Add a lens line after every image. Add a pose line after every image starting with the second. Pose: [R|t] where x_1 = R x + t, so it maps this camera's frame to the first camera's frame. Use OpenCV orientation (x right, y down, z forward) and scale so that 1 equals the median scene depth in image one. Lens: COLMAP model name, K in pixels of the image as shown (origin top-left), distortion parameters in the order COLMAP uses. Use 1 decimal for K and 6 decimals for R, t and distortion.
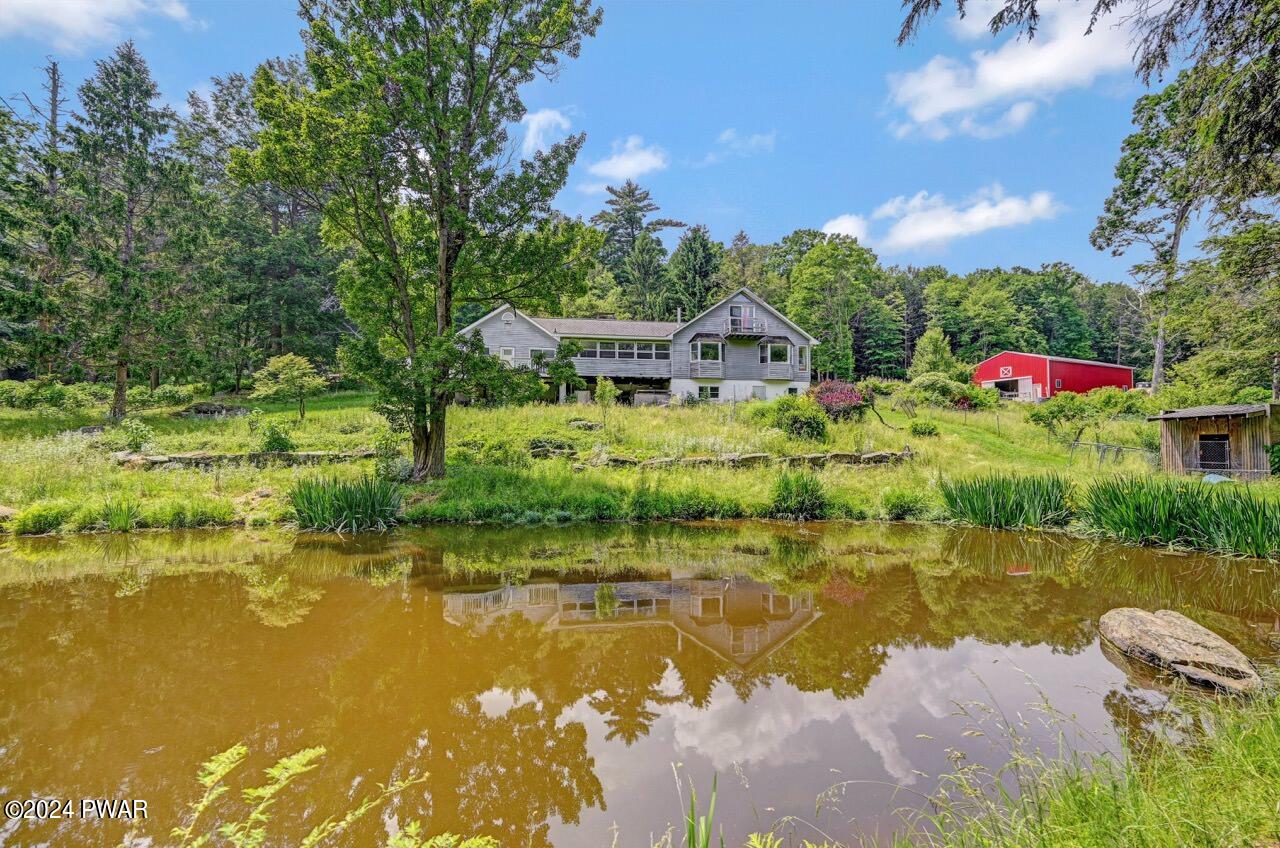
lens RADIAL K [[502.3, 0, 647.9], [0, 502.3, 426.3], [0, 0, 1]] dist [0.000381, 0.000504]
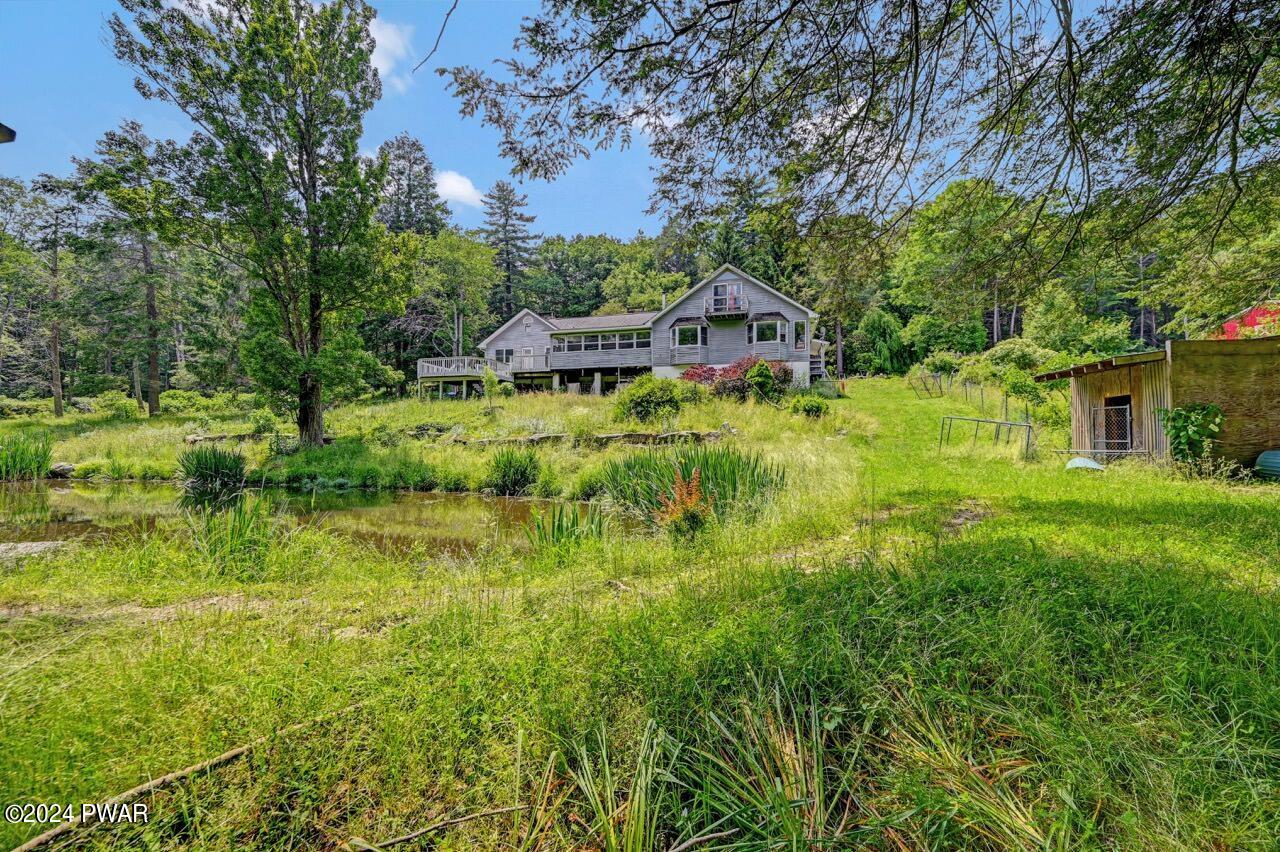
lens RADIAL K [[502.3, 0, 647.9], [0, 502.3, 428.3], [0, 0, 1]] dist [0.000381, 0.000504]
pose [[0.911649, -0.008471, -0.410883, 0.442038], [0.008474, 0.999962, -0.001813, 0.027118], [0.410883, -0.001829, 0.911686, 0.099928]]
